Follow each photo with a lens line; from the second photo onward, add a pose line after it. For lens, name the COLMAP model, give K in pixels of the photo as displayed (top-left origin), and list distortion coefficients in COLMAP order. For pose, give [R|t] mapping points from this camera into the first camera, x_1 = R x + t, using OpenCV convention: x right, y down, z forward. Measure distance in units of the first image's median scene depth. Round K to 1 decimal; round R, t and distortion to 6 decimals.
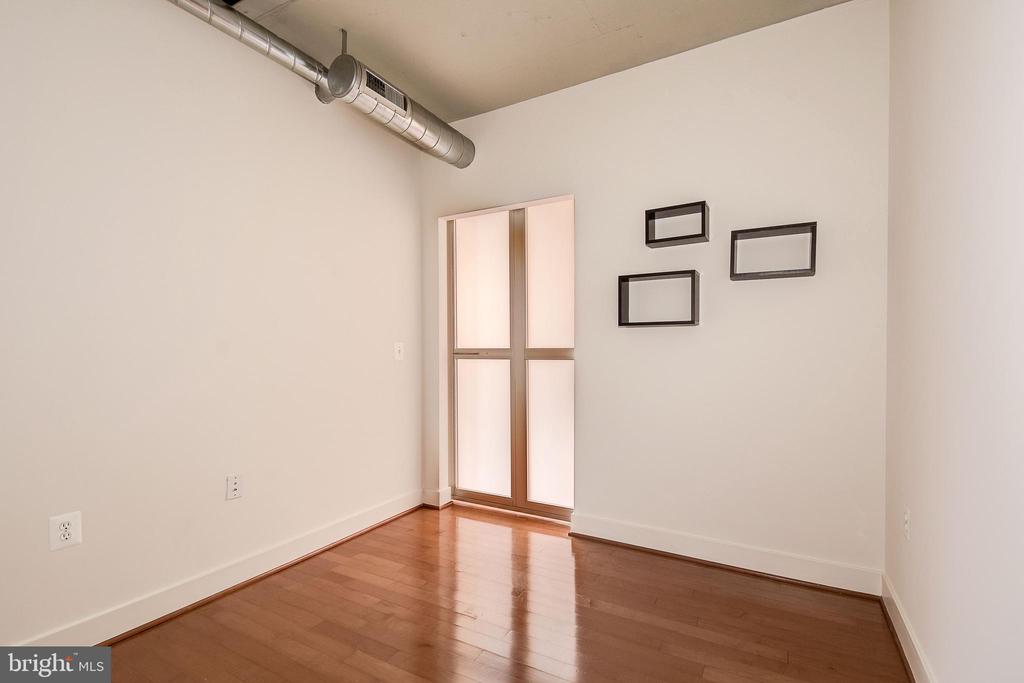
lens RADIAL K [[462.3, 0, 518.7], [0, 462.3, 345.8], [0, 0, 1]] dist [0.016849, -0.008116]
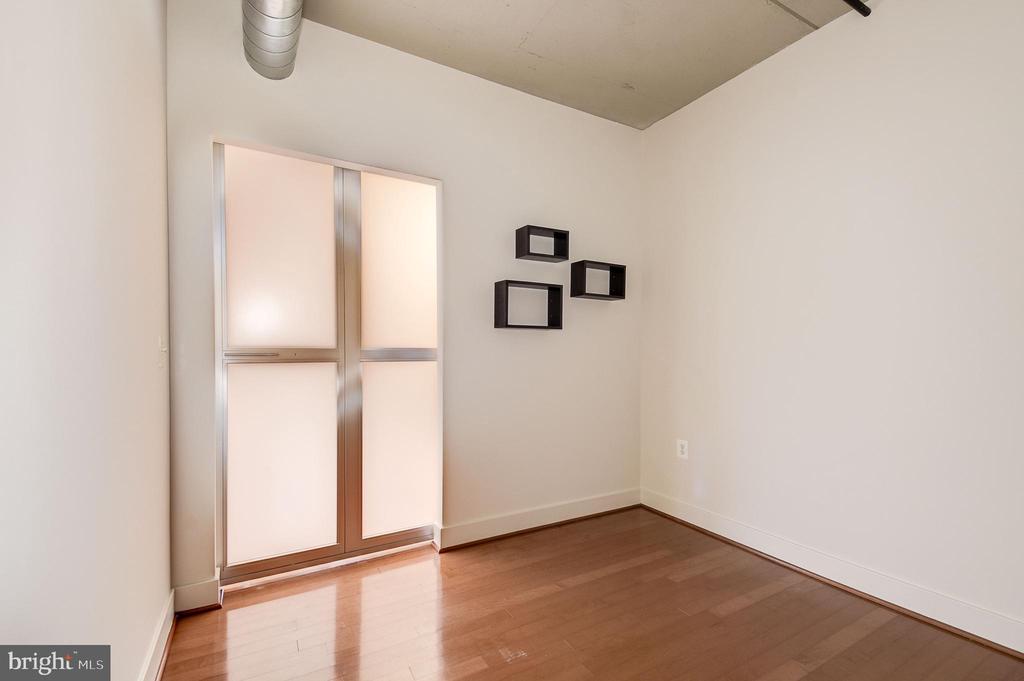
lens RADIAL K [[462.3, 0, 520.2], [0, 462.3, 349.6], [0, 0, 1]] dist [0.016849, -0.008116]
pose [[0.490478, 0.012376, 0.871366, -0.610273], [-0.007067, 0.999923, -0.010224, 0.015974], [-0.871425, -0.001143, 0.490527, 0.411977]]
